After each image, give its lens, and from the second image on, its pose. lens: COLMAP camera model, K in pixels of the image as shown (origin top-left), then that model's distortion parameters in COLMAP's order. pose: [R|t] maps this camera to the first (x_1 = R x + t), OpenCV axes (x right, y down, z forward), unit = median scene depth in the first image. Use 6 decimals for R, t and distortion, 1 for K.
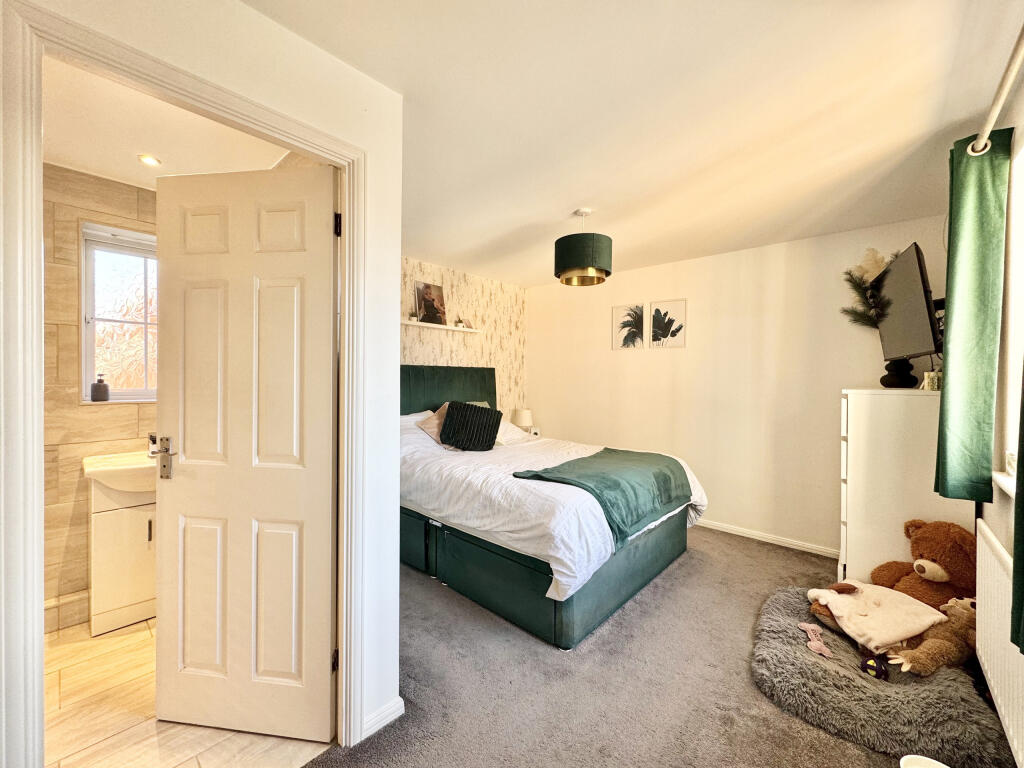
lens RADIAL K [[409.8, 0, 511.8], [0, 409.8, 382.4], [0, 0, 1]] dist [0.001109, -0.000016]
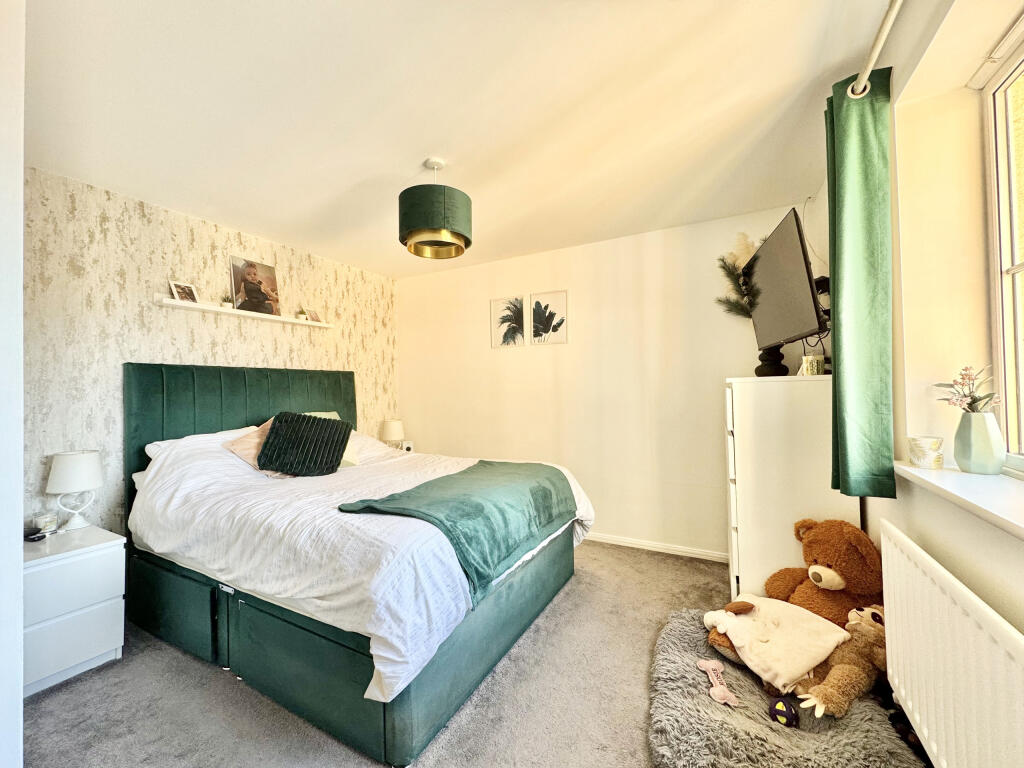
lens RADIAL K [[409.8, 0, 511.8], [0, 409.8, 382.4], [0, 0, 1]] dist [0.001109, -0.000016]
pose [[0.971339, -0.022234, 0.236654, 0.136259], [0.029587, 0.999182, -0.027567, 0.036239], [-0.235848, 0.033778, 0.971203, 0.236334]]
